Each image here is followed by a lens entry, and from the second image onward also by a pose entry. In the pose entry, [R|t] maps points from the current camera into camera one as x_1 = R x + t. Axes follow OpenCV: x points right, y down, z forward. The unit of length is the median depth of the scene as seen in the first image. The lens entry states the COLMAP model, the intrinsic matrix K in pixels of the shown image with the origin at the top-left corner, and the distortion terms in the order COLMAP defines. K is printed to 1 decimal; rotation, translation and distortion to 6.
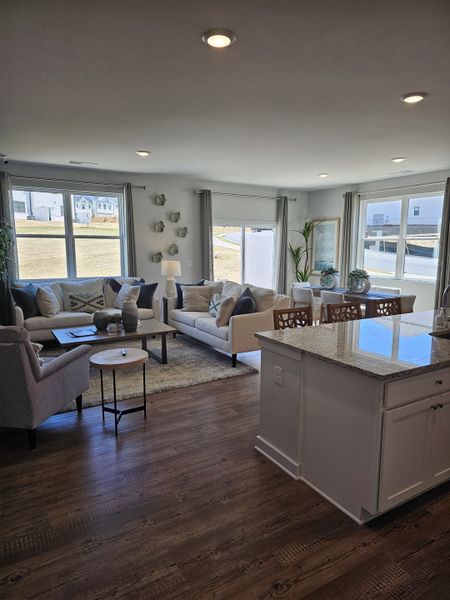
lens RADIAL K [[400.9, 0, 224.8], [0, 400.9, 301.5], [0, 0, 1]] dist [-0.004181, -0.002768]
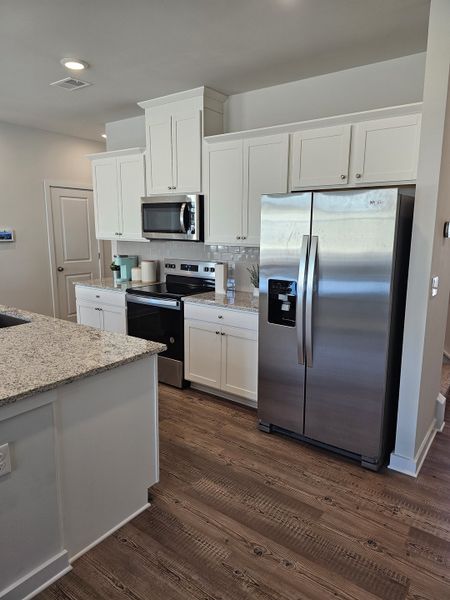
lens RADIAL K [[400.9, 0, 224.6], [0, 400.9, 299.2], [0, 0, 1]] dist [-0.004181, -0.002768]
pose [[-0.389669, -0.169775, 0.905171, -0.553742], [0.123215, 0.964414, 0.233930, -0.148662], [-0.912675, 0.202686, -0.354883, 1.093614]]
